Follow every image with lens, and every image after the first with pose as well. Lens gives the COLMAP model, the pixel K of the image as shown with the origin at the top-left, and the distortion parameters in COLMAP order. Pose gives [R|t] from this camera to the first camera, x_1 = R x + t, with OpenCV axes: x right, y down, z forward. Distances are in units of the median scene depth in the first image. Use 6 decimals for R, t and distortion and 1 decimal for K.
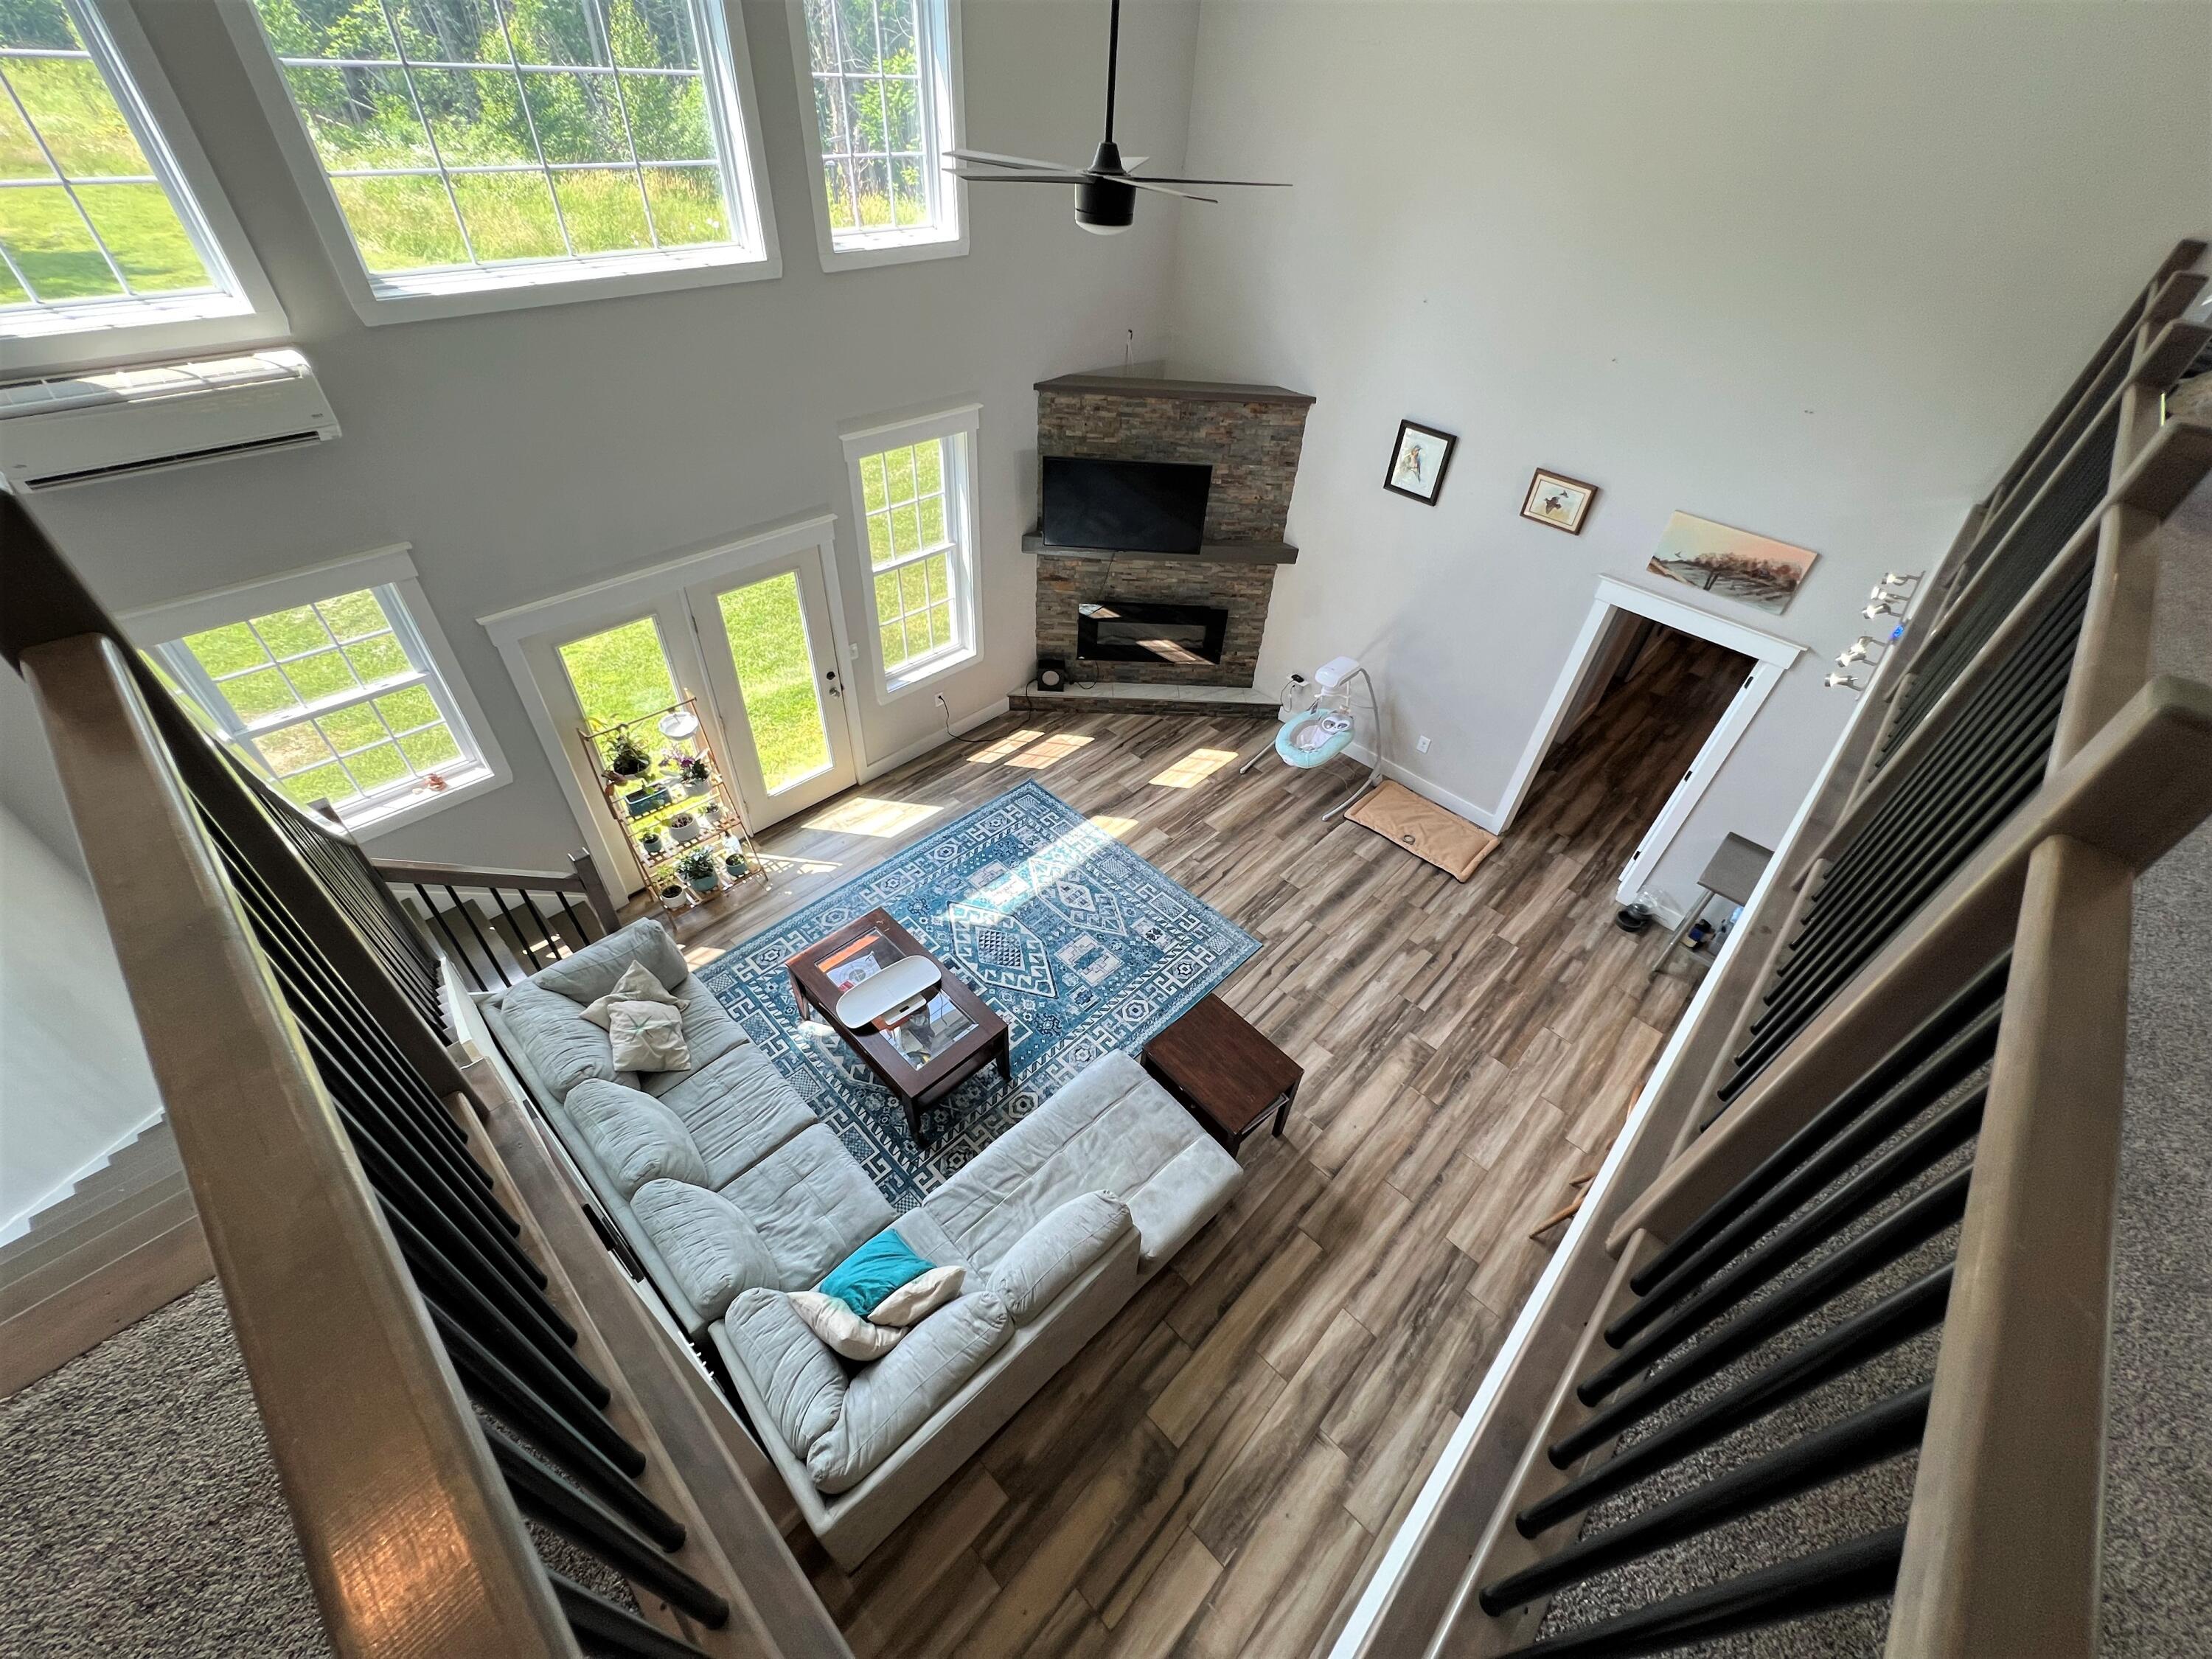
lens RADIAL K [[886.1, 0, 1100.3], [0, 886.1, 823.0], [0, 0, 1]] dist [-0.002696, 0.000215]
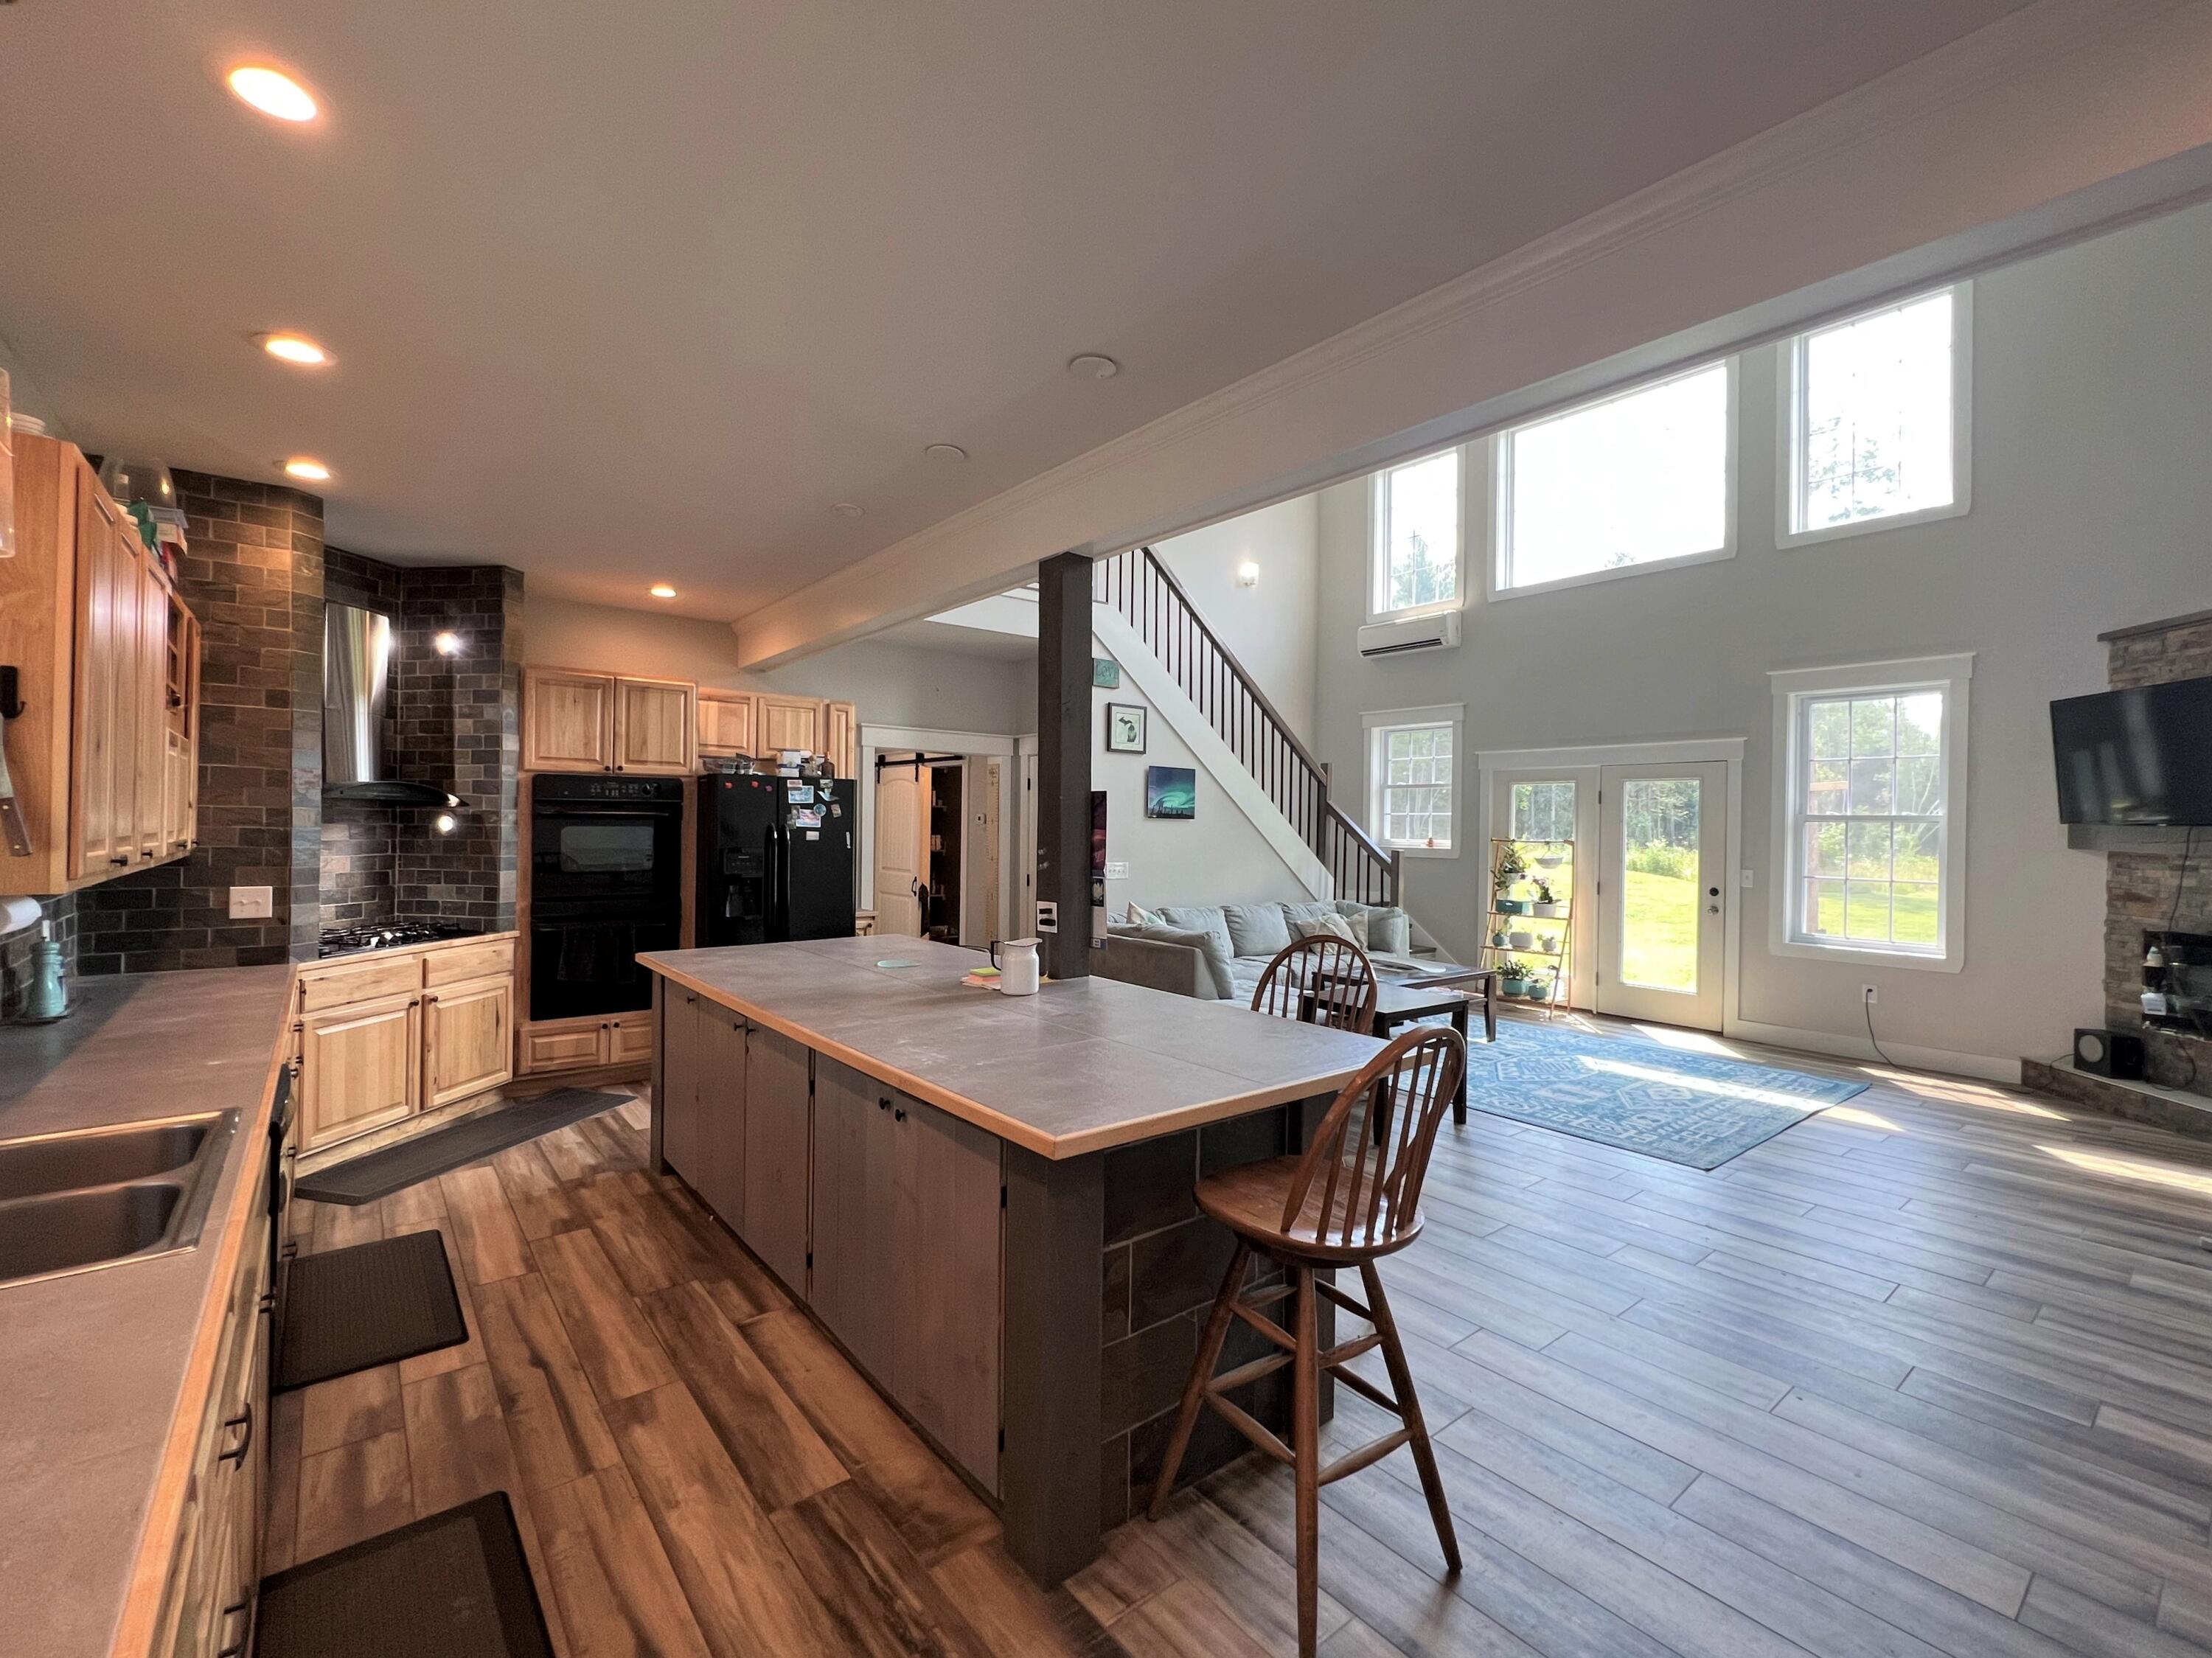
lens RADIAL K [[971.9, 0, 1095.2], [0, 971.9, 824.4], [0, 0, 1]] dist [0.000321, -0.000154]
pose [[-0.132775, -0.059200, -0.989377, 0.885845], [-0.676941, 0.734542, 0.046894, 0.204594], [0.723962, 0.675976, -0.137604, 0.554855]]
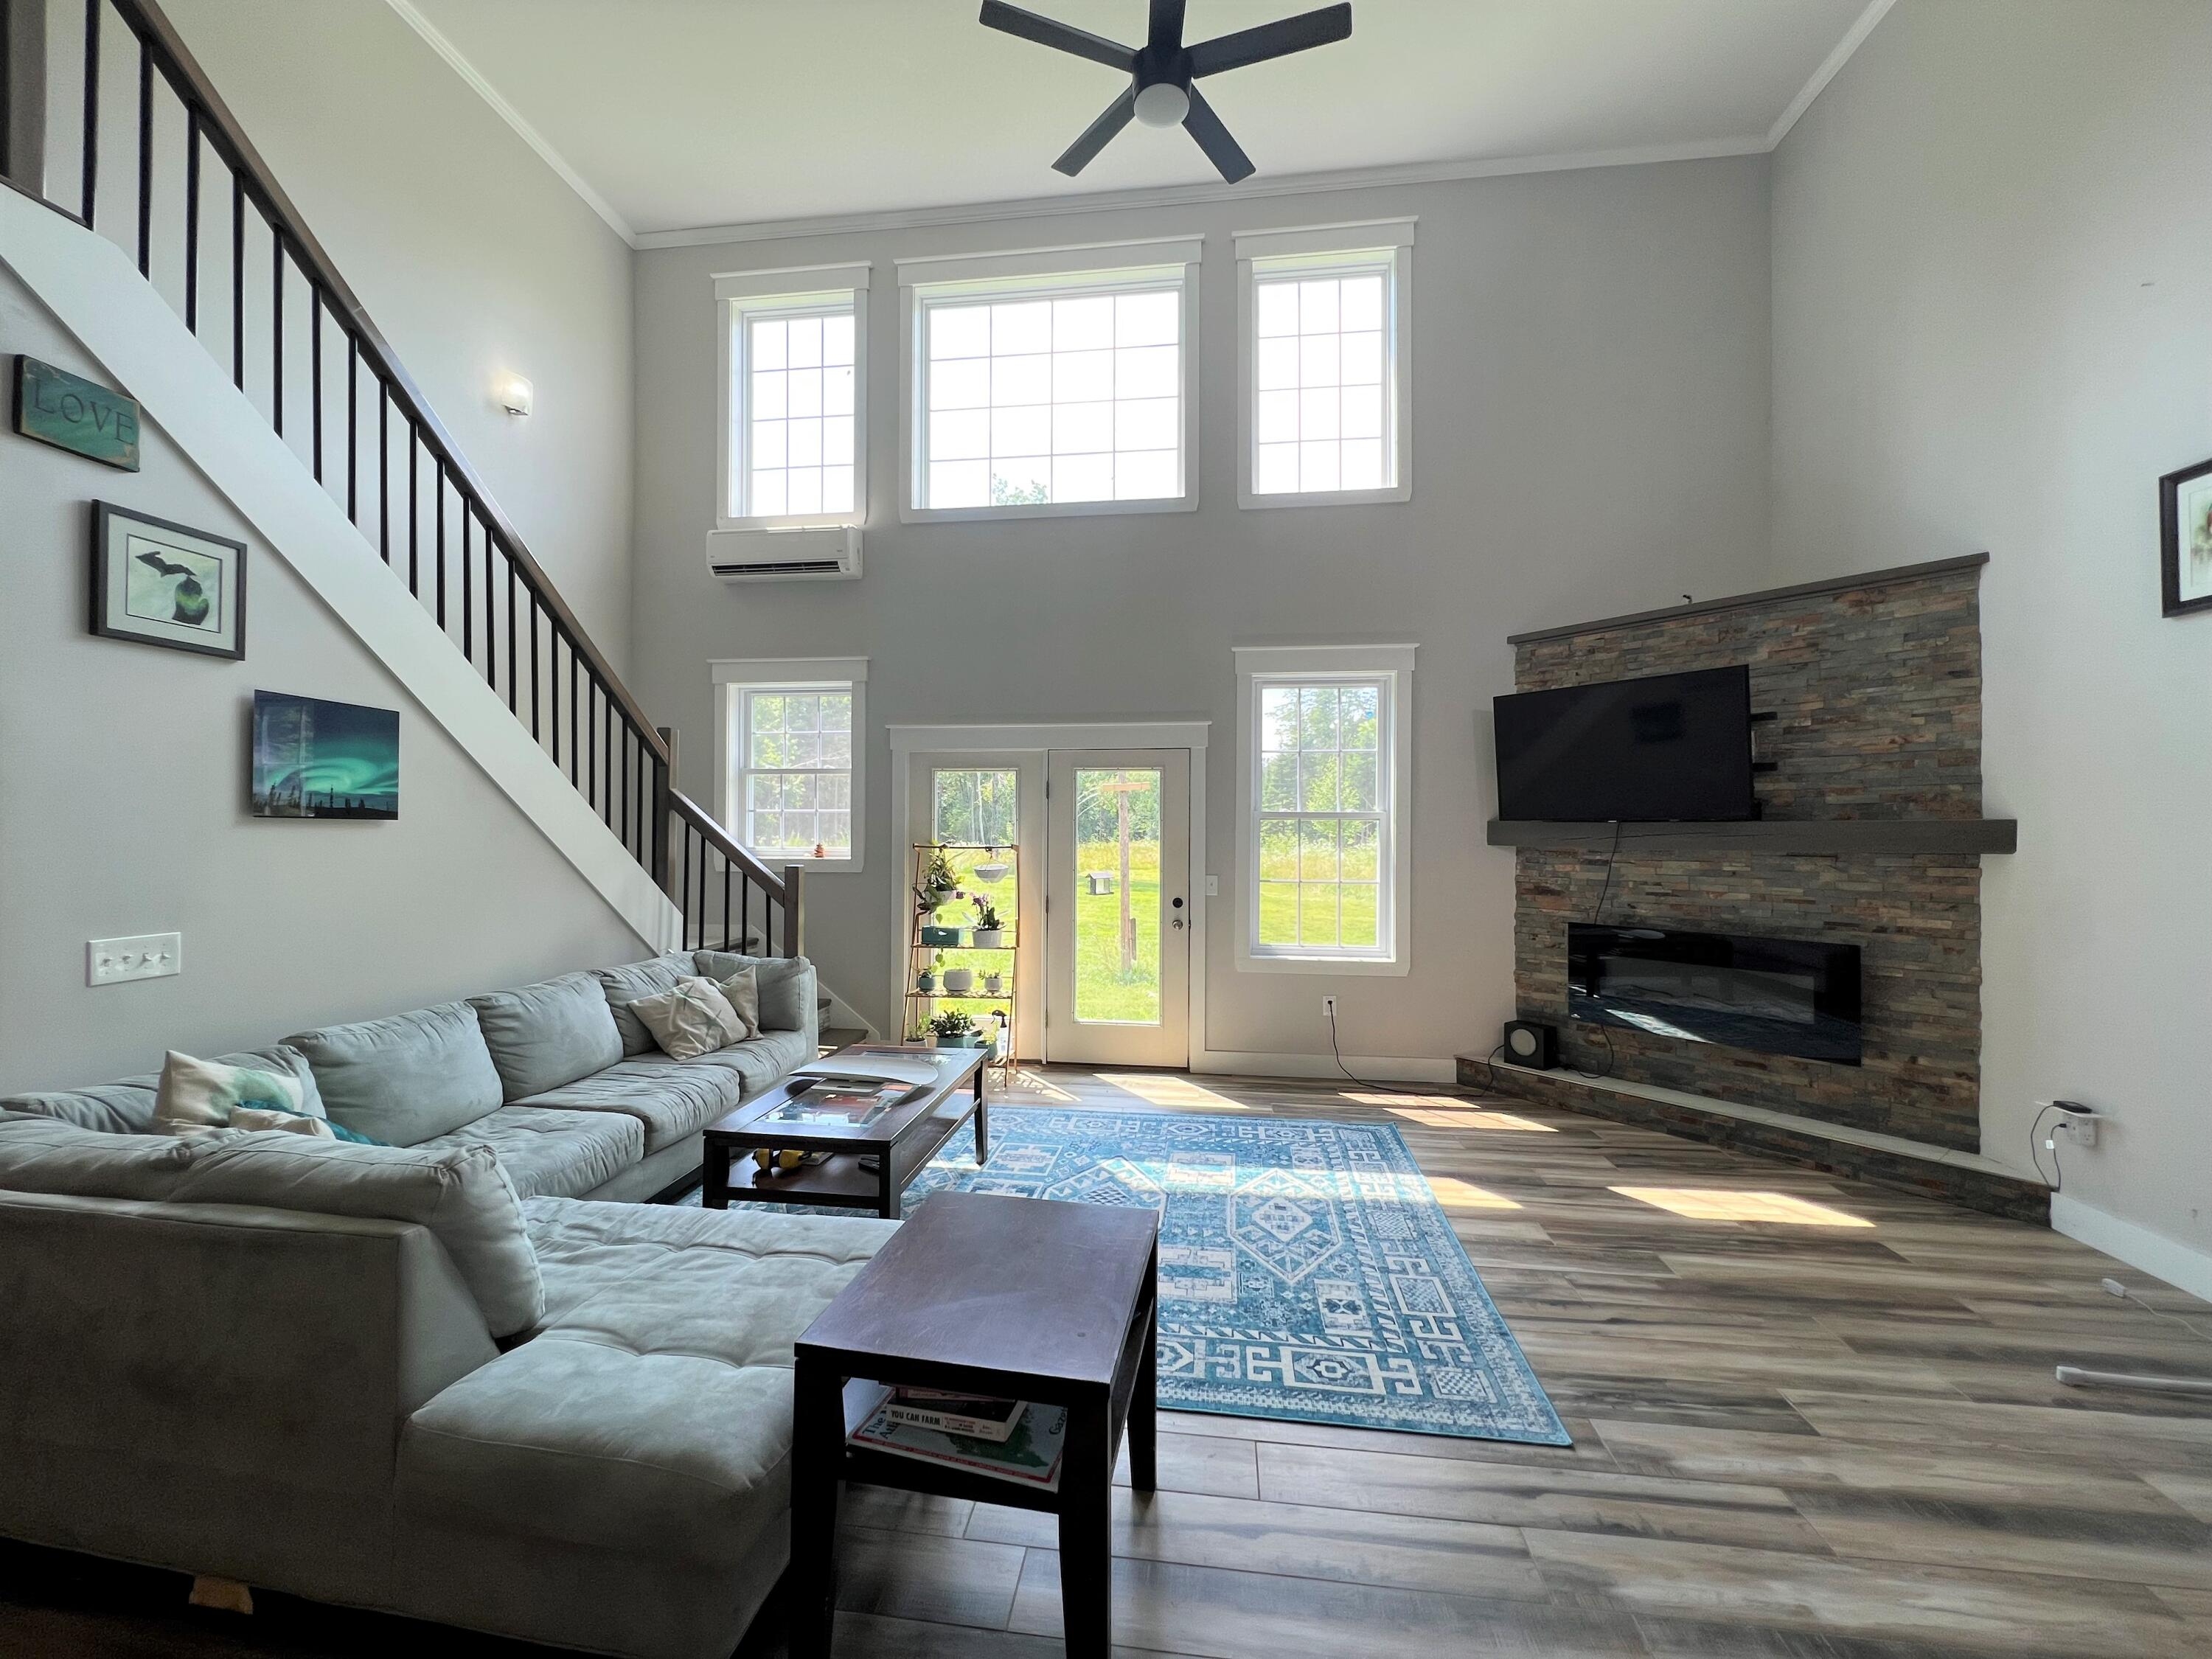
lens RADIAL K [[886.1, 0, 1100.3], [0, 886.1, 823.0], [0, 0, 1]] dist [-0.002696, 0.000215]
pose [[0.595260, -0.060244, -0.801272, 0.343419], [-0.512484, 0.739580, -0.436326, 0.189531], [0.618891, 0.670367, 0.409368, 0.518420]]
